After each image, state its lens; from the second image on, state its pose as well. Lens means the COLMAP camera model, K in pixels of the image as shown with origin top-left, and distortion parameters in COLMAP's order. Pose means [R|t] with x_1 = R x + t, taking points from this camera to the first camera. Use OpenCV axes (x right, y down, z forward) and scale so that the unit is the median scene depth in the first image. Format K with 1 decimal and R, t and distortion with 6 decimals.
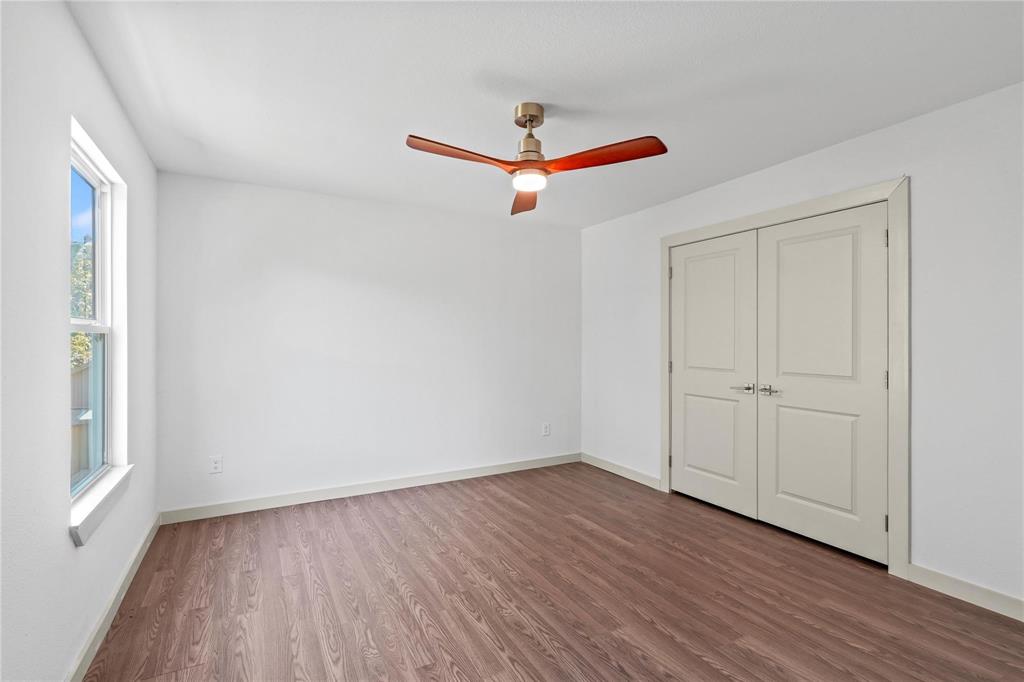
lens RADIAL K [[470.6, 0, 512.0], [0, 470.6, 341.0], [0, 0, 1]] dist [-0.000691, 0.000003]
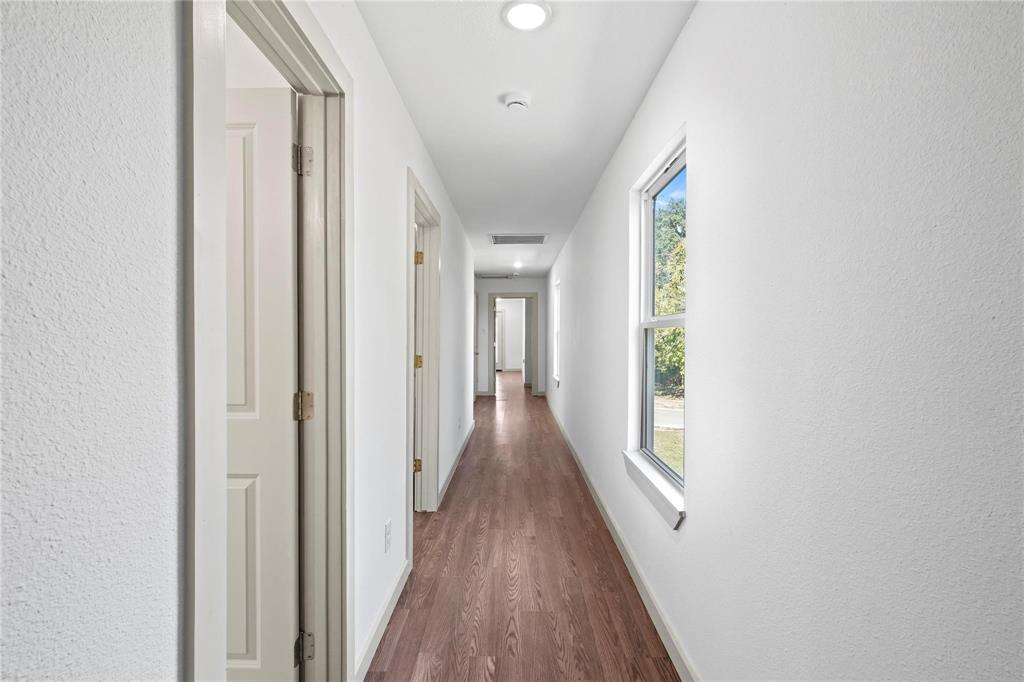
lens RADIAL K [[470.6, 0, 512.0], [0, 470.6, 341.0], [0, 0, 1]] dist [-0.000691, 0.000003]
pose [[-0.866784, -0.005695, 0.498652, -0.700529], [0.000187, 0.999931, 0.011745, 0.018166], [-0.498684, 0.010274, -0.866723, 1.847918]]
